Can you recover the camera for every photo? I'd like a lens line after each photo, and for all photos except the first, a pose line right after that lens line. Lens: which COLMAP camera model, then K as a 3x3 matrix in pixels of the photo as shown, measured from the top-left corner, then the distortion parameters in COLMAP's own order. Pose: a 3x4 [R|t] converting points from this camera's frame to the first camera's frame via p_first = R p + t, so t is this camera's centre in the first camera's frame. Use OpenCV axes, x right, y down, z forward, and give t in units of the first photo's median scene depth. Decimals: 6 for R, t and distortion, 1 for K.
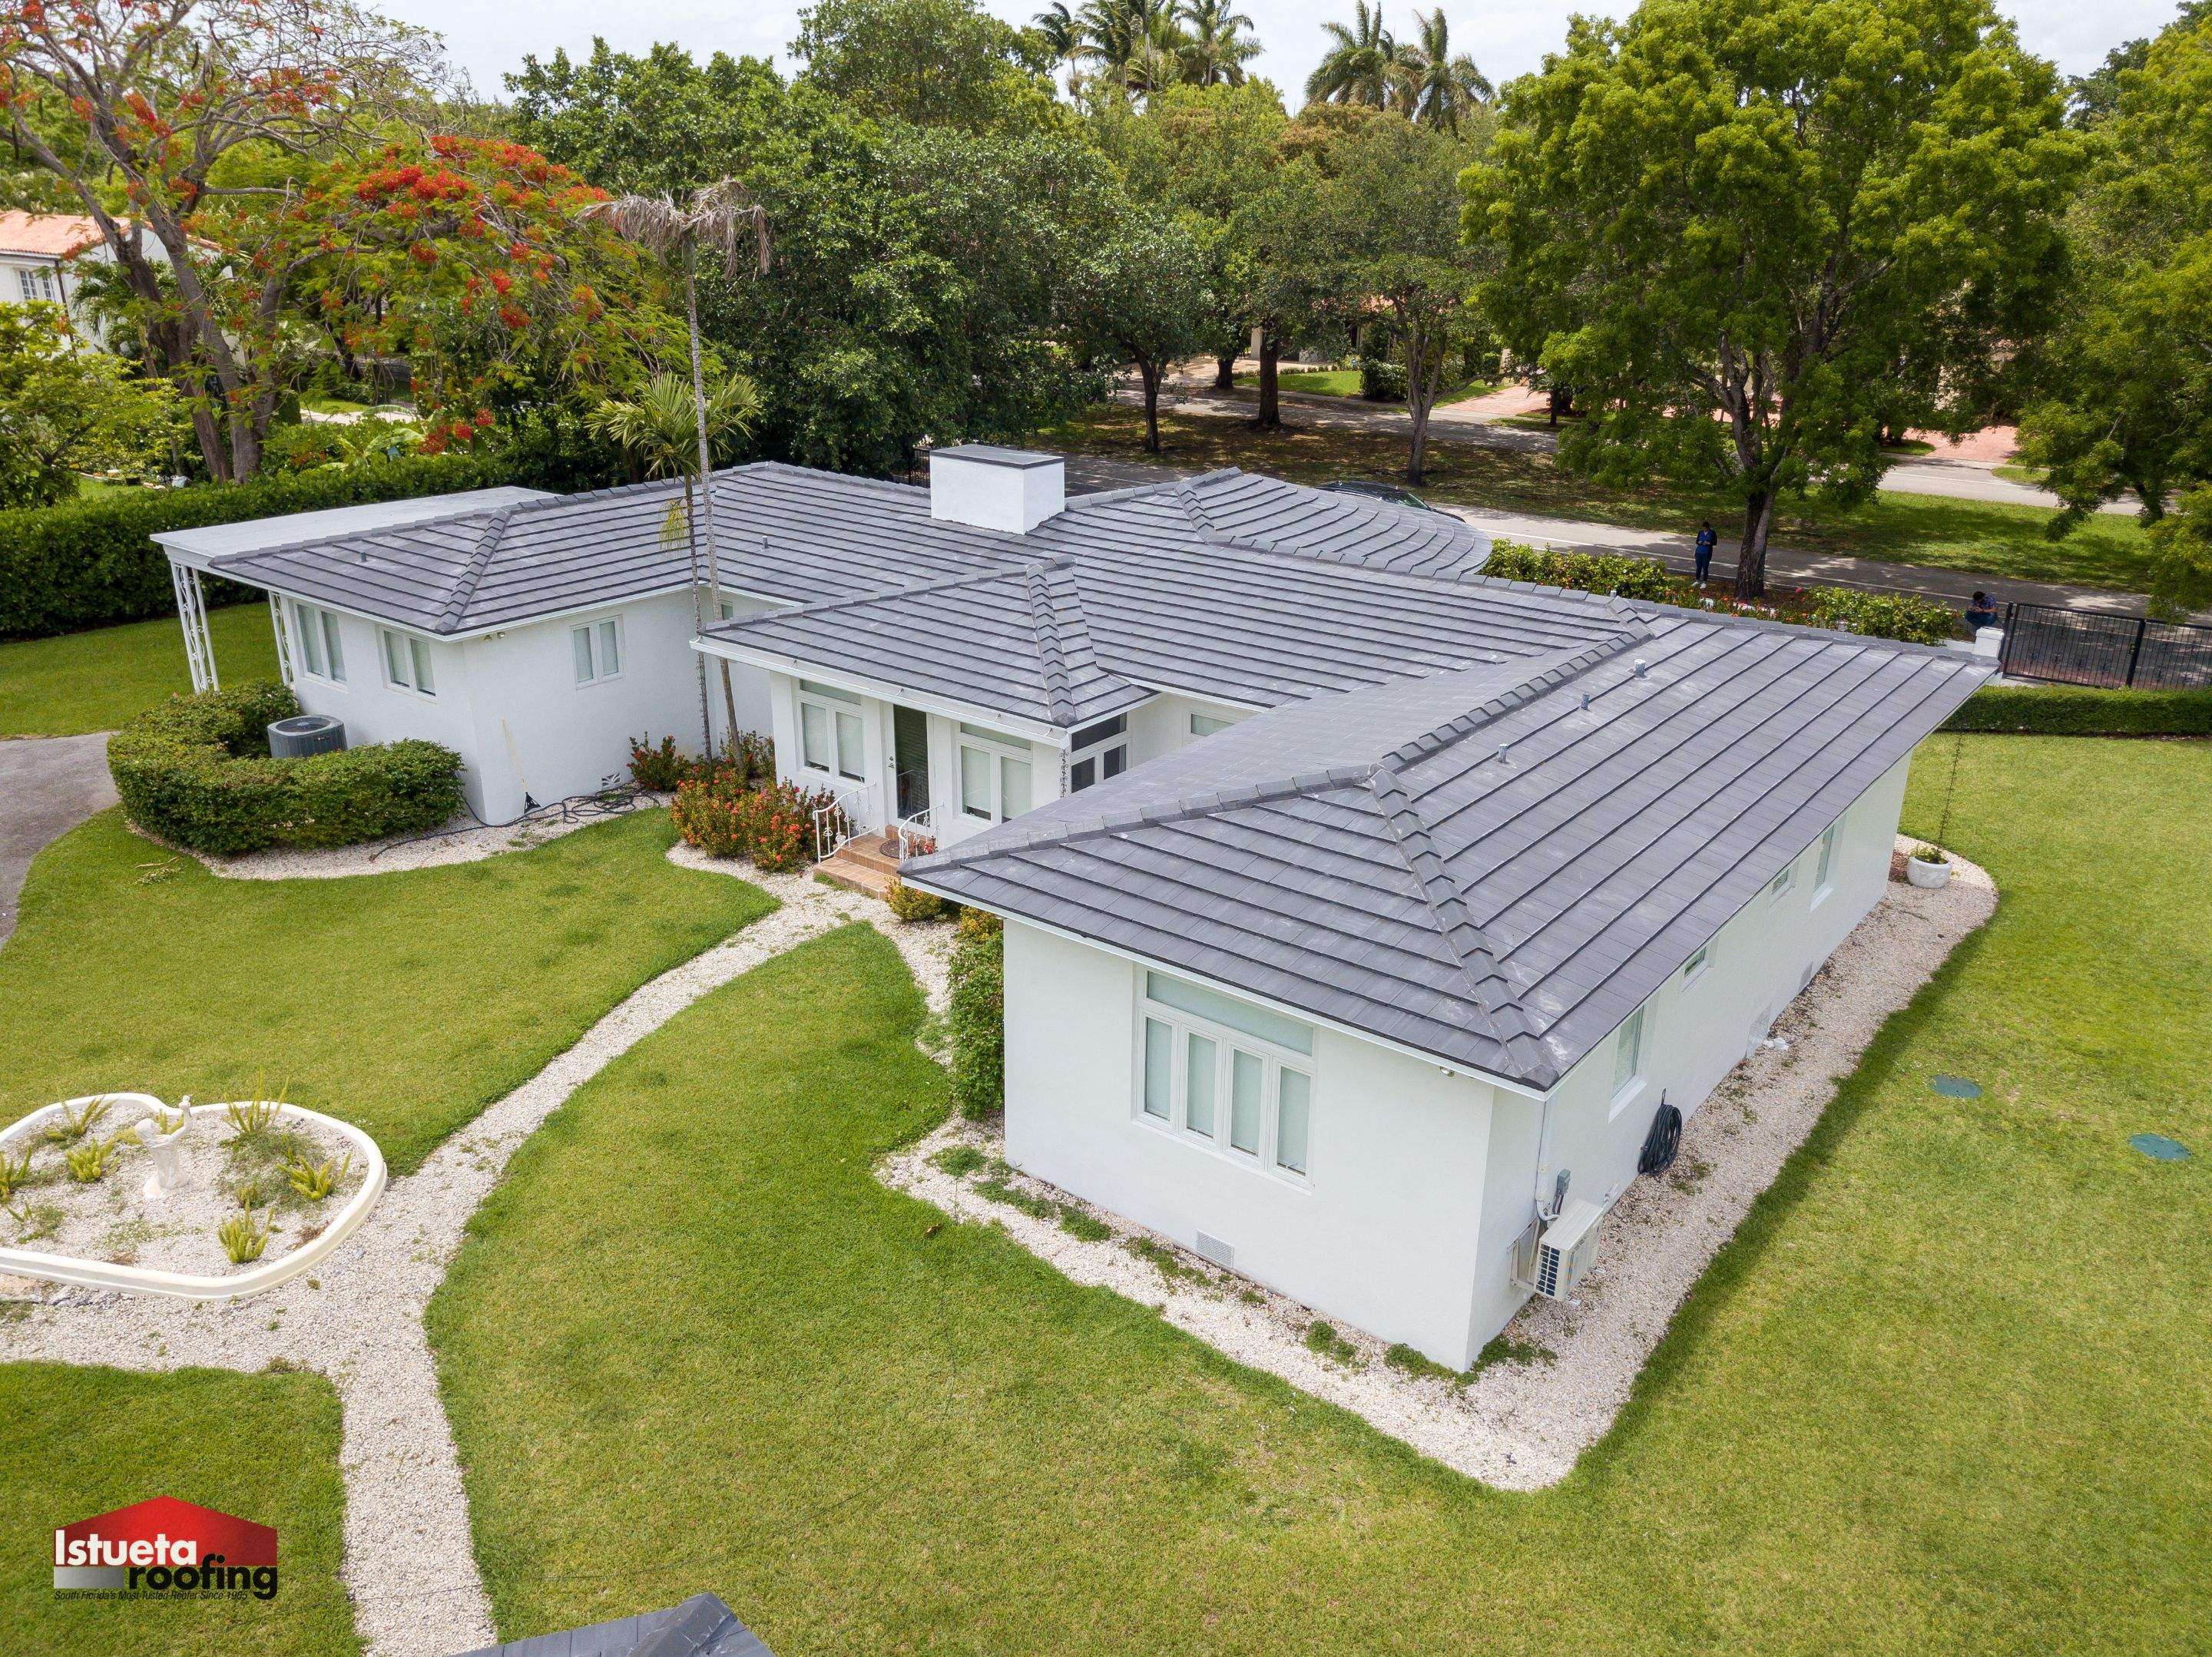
lens RADIAL K [[1697.6, 0, 1106.0], [0, 1697.6, 828.5], [0, 0, 1]] dist [0.035640, -0.015479]
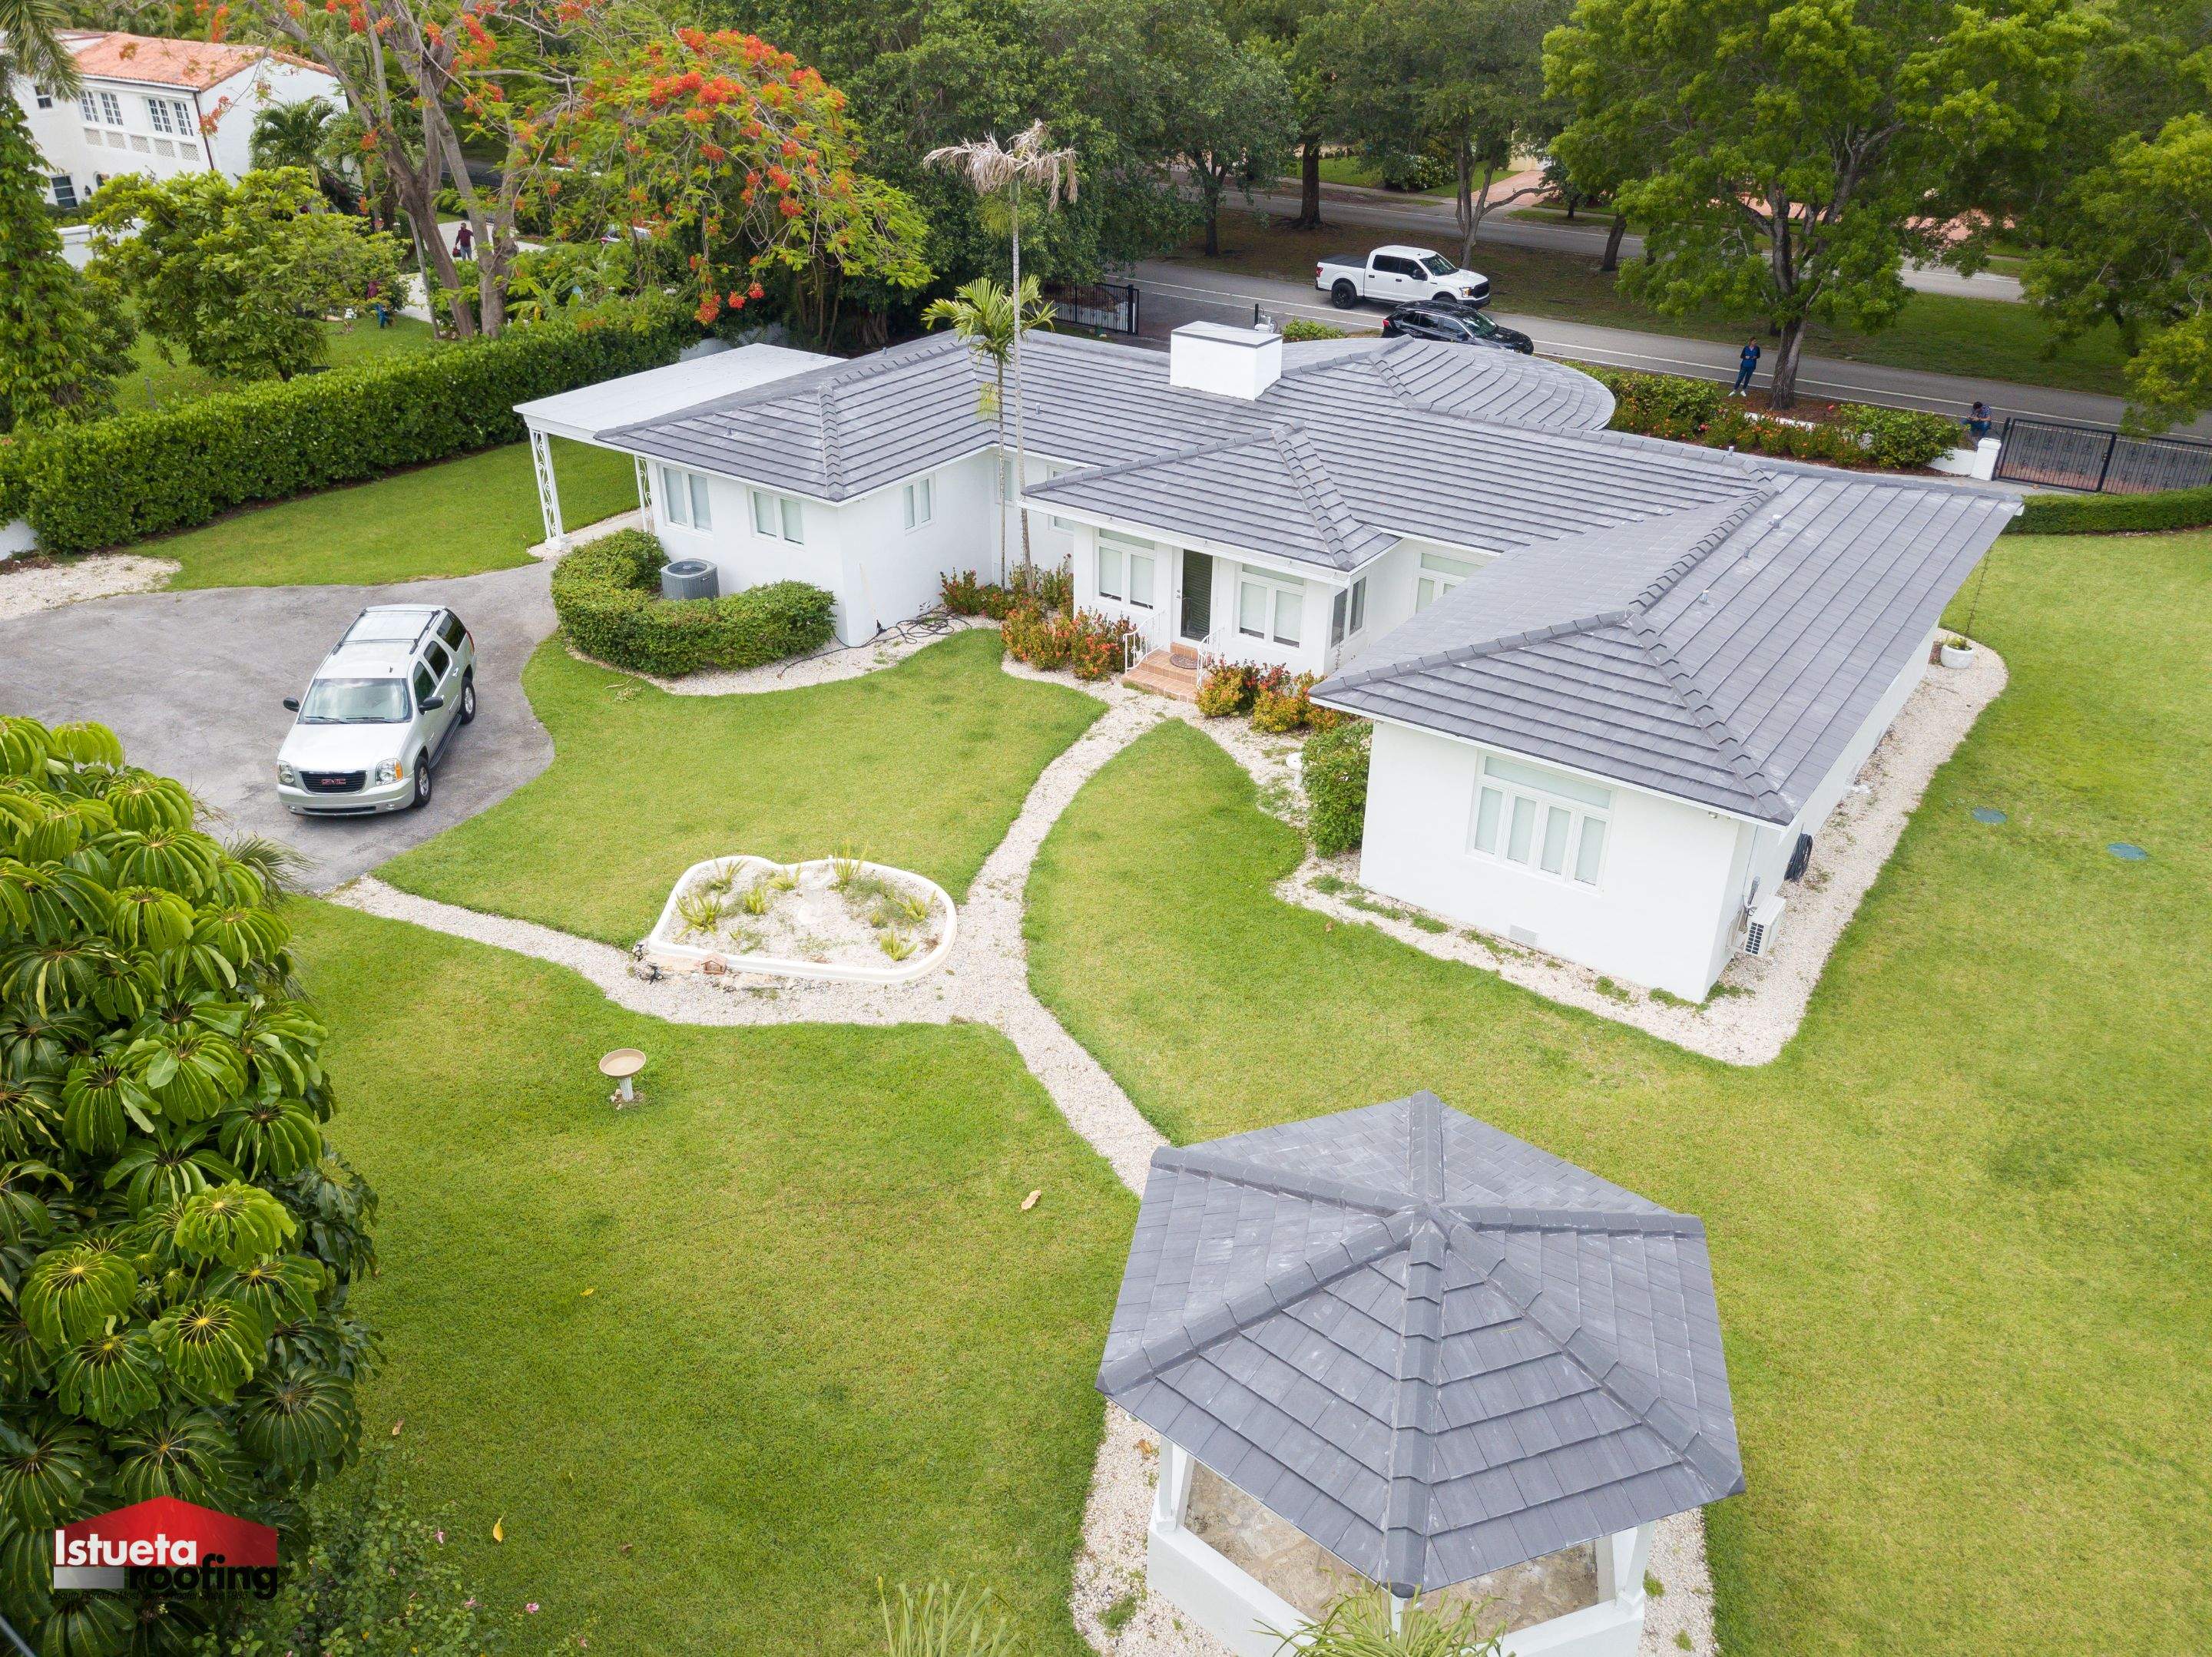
lens RADIAL K [[1697.6, 0, 1106.0], [0, 1697.6, 828.5], [0, 0, 1]] dist [0.035640, -0.015479]
pose [[0.998871, -0.028672, 0.037875, -0.272094], [0.022946, 0.989341, 0.143801, -0.056377], [-0.041595, -0.142769, 0.988882, -0.356952]]
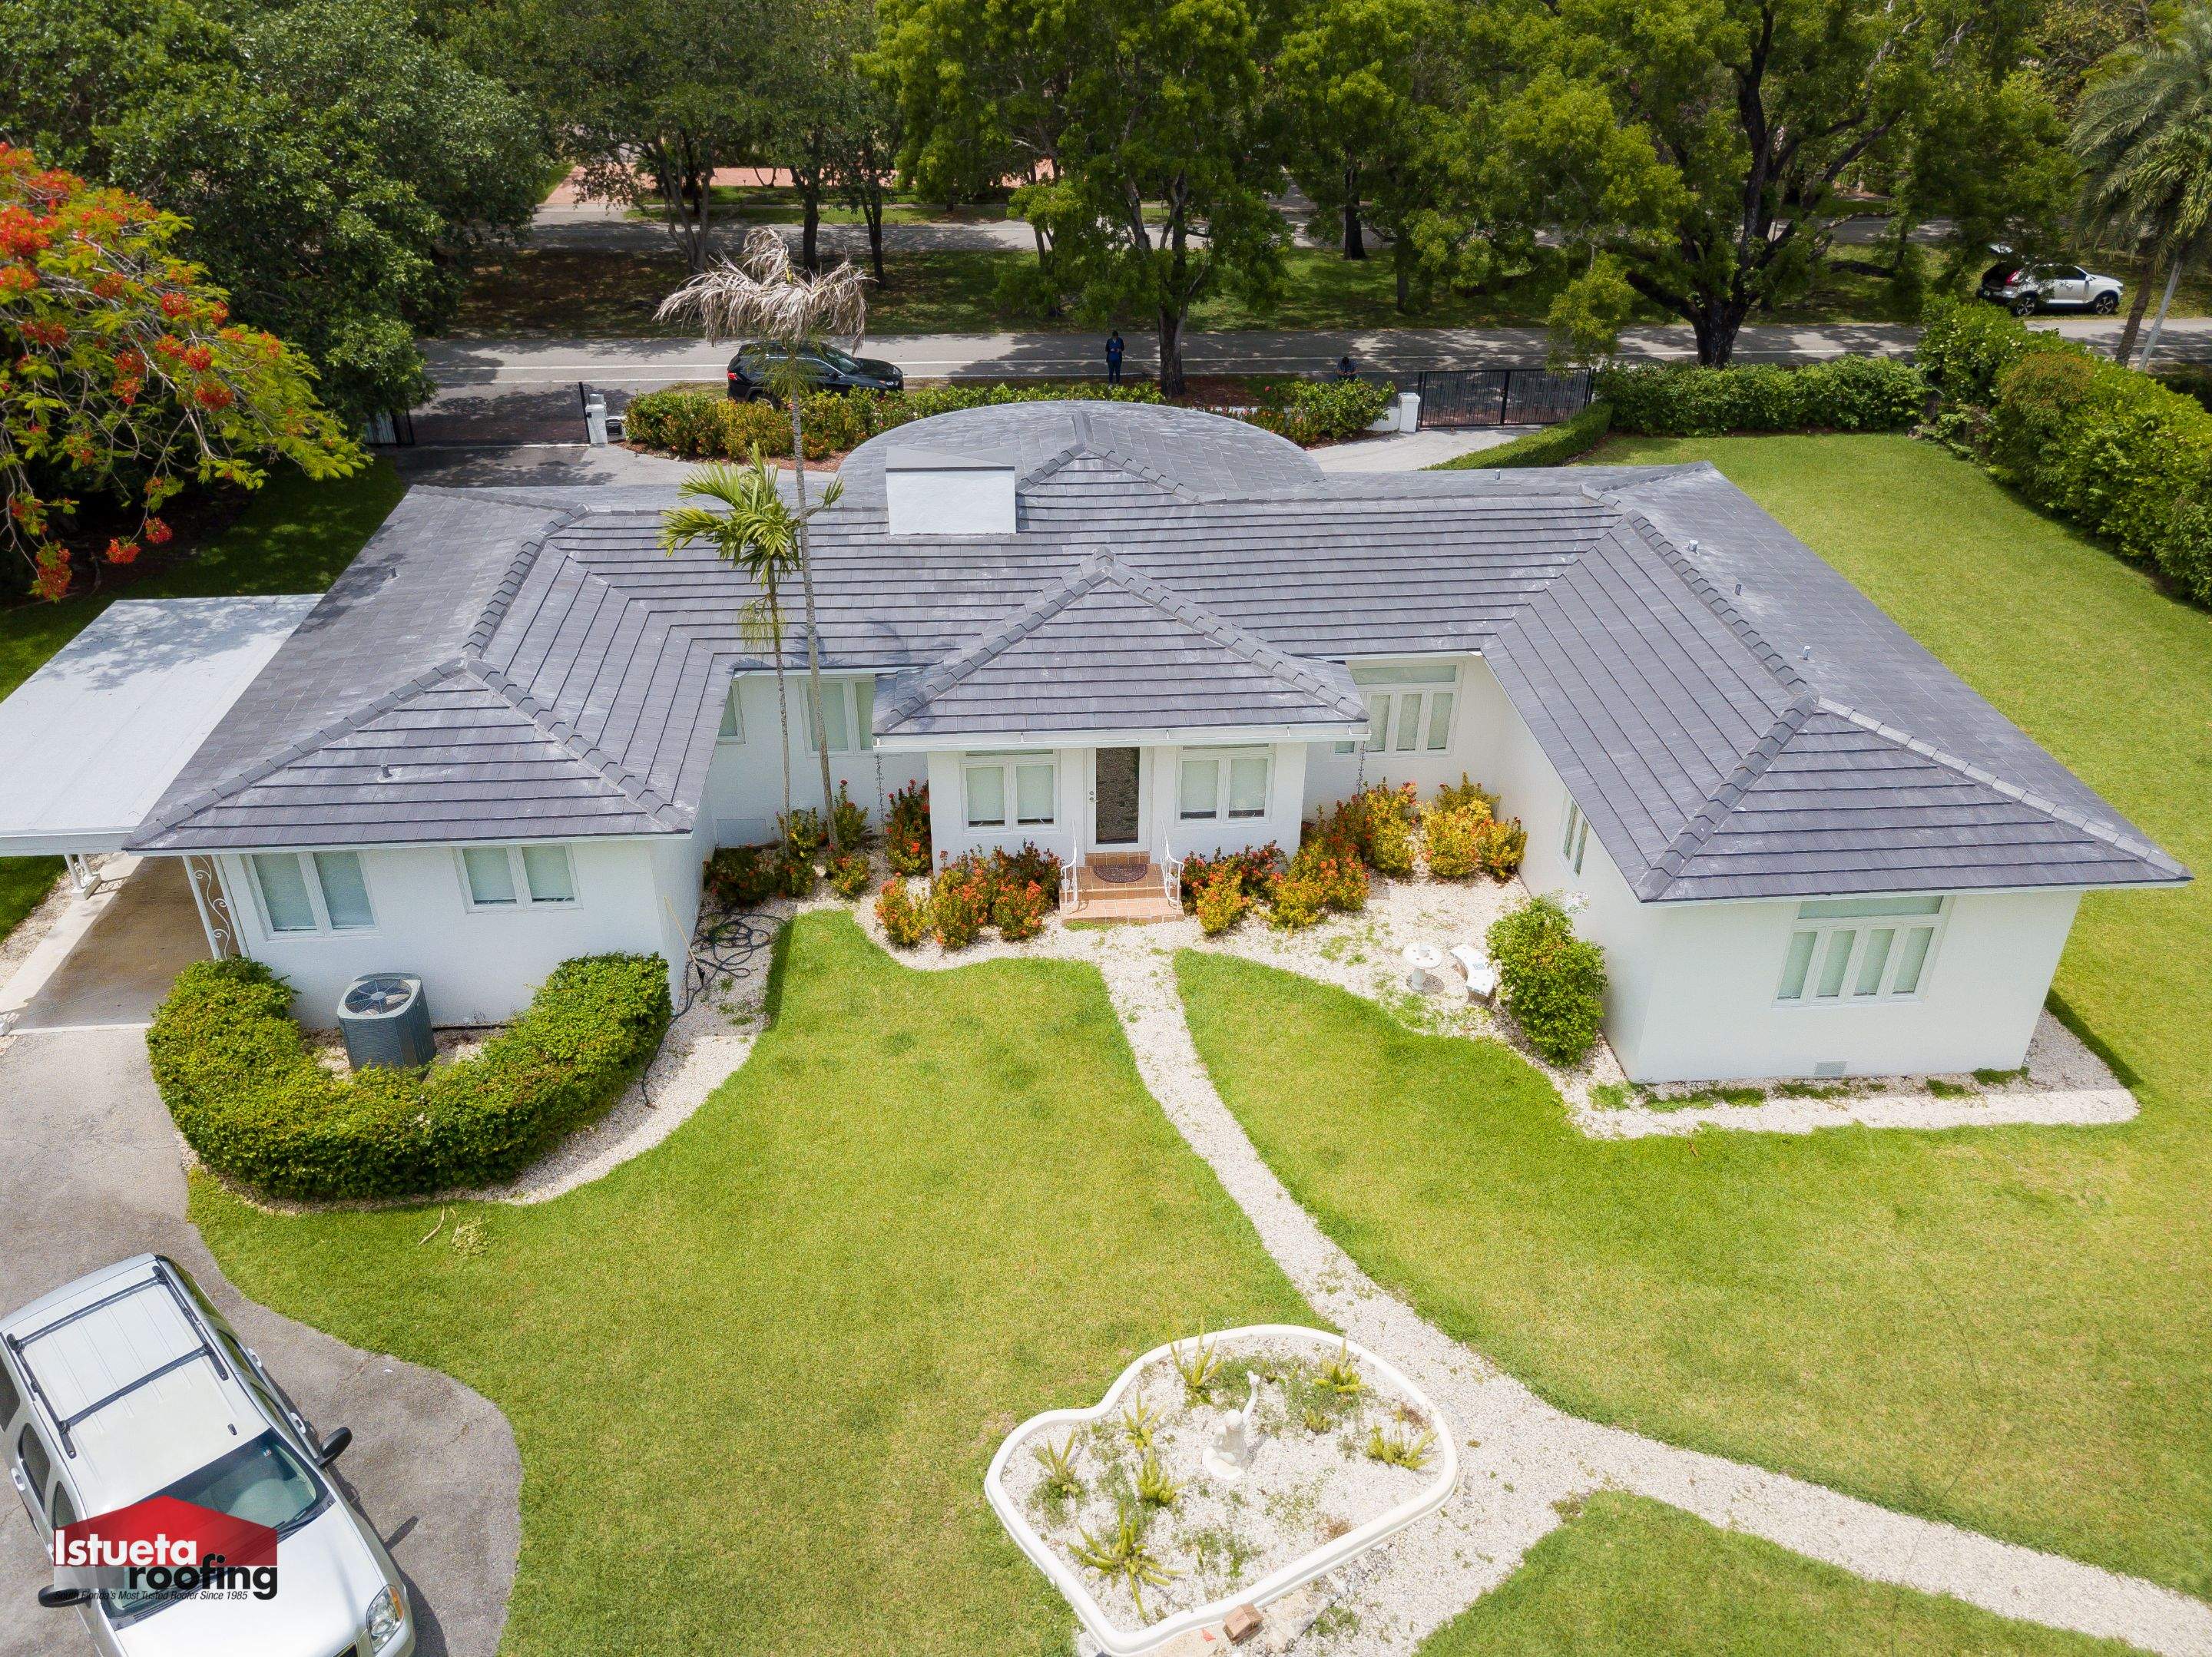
lens RADIAL K [[1697.6, 0, 1106.0], [0, 1697.6, 828.5], [0, 0, 1]] dist [0.035640, -0.015479]
pose [[0.743530, -0.348024, 0.571001, -0.812389], [0.244995, 0.936296, 0.251649, -0.315667], [-0.622206, -0.047216, 0.781428, 0.221683]]
